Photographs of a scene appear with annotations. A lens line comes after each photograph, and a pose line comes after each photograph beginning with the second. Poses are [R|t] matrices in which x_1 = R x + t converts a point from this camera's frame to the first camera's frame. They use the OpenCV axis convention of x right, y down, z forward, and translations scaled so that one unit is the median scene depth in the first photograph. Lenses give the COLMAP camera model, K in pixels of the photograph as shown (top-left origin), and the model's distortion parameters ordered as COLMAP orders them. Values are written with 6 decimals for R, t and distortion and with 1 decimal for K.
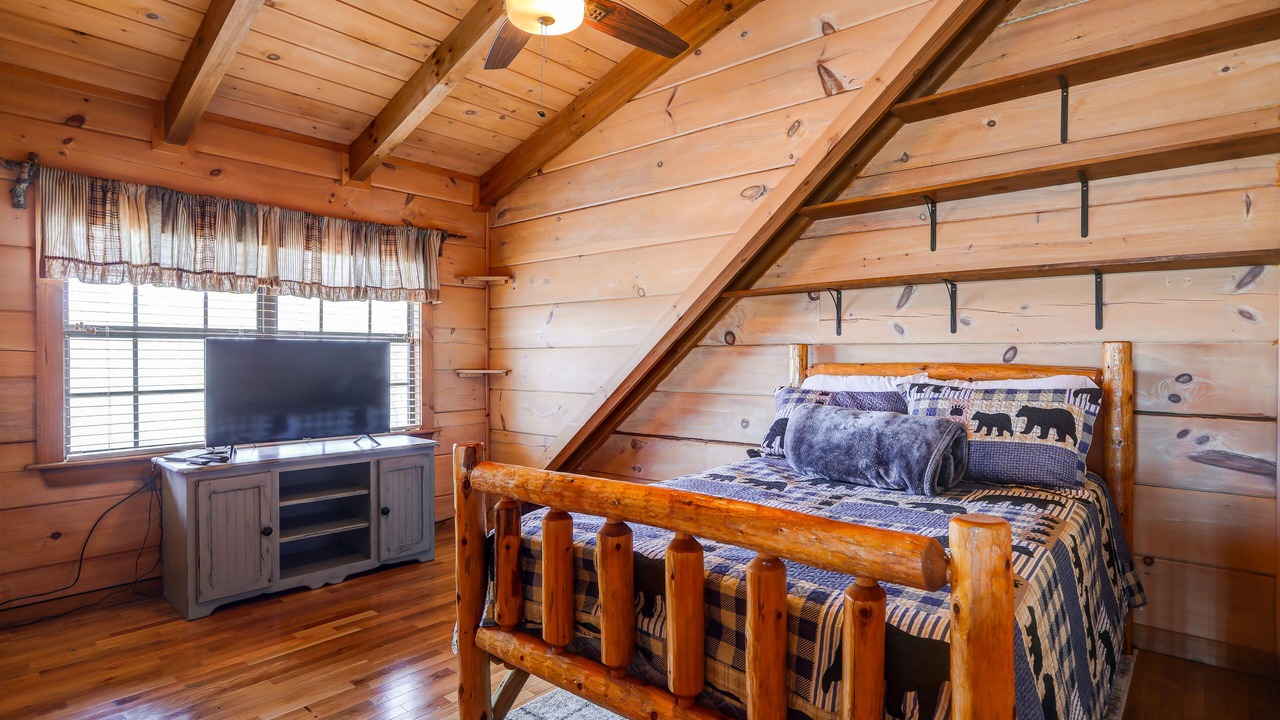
lens RADIAL K [[662.5, 0, 636.5], [0, 662.5, 357.0], [0, 0, 1]] dist [-0.001261, 0.000193]
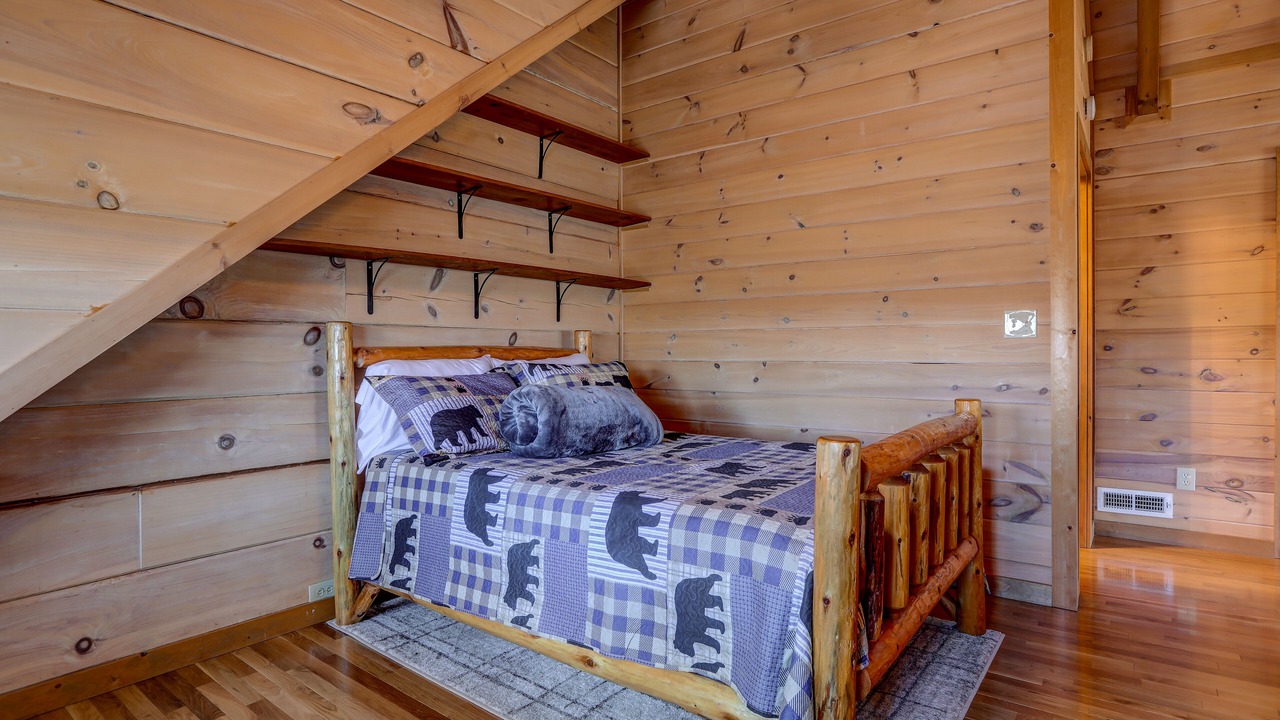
lens RADIAL K [[662.5, 0, 635.5], [0, 662.5, 359.9], [0, 0, 1]] dist [-0.001261, 0.000193]
pose [[-0.038723, -0.008201, 0.999216, -0.583657], [0.013352, 0.999873, 0.008723, 0.024083], [-0.999161, 0.013679, -0.038608, 0.742055]]
